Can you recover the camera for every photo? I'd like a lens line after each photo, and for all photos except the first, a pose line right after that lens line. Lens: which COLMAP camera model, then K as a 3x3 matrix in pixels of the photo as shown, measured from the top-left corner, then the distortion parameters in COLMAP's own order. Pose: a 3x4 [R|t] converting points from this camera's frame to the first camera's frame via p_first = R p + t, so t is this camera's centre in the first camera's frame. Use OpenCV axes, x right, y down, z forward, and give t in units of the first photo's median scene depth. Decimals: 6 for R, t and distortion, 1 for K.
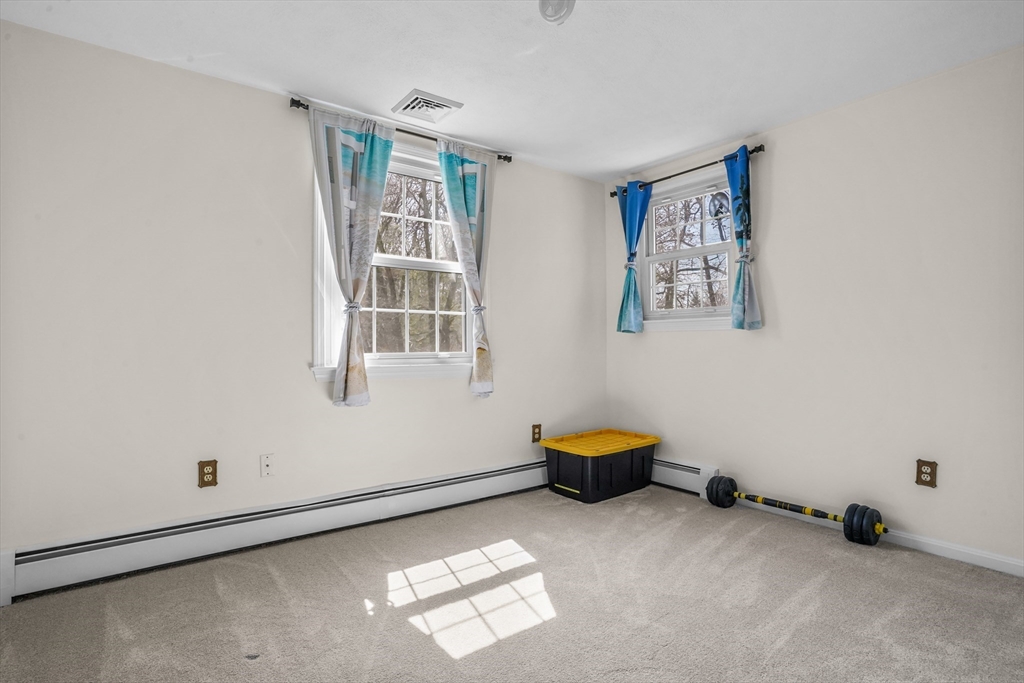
lens RADIAL K [[507.8, 0, 509.1], [0, 507.8, 340.8], [0, 0, 1]] dist [-0.084540, 0.041457]
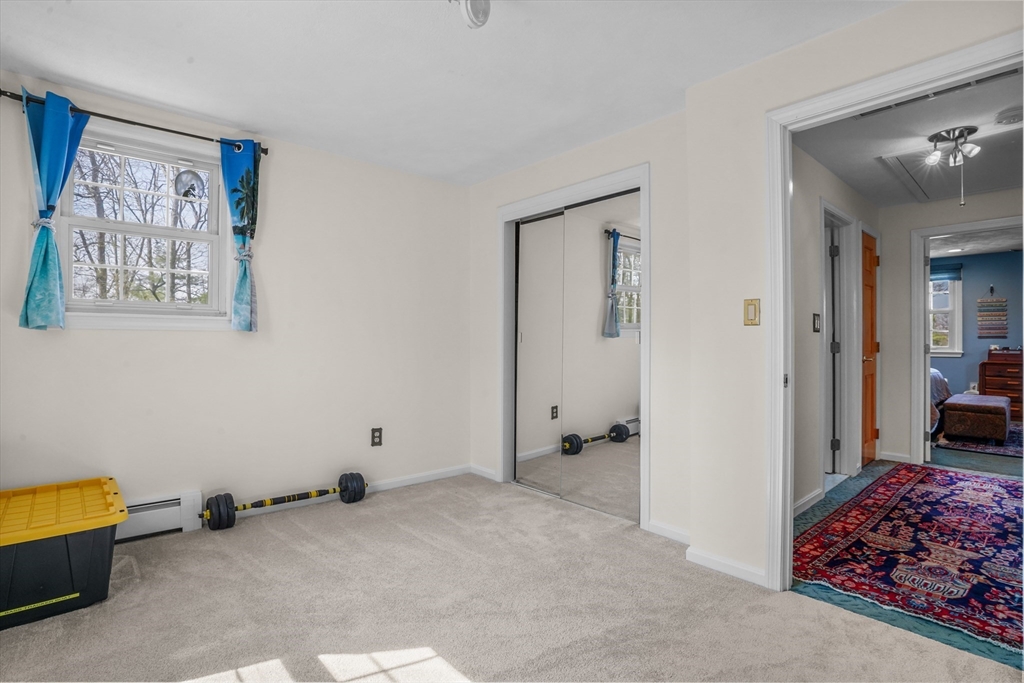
lens RADIAL K [[507.8, 0, 509.1], [0, 507.8, 340.8], [0, 0, 1]] dist [-0.084540, 0.041457]
pose [[-0.073113, 0.005613, 0.997308, -0.512646], [-0.009631, 0.999934, -0.006334, -0.004393], [-0.997277, -0.010068, -0.073054, 0.567823]]
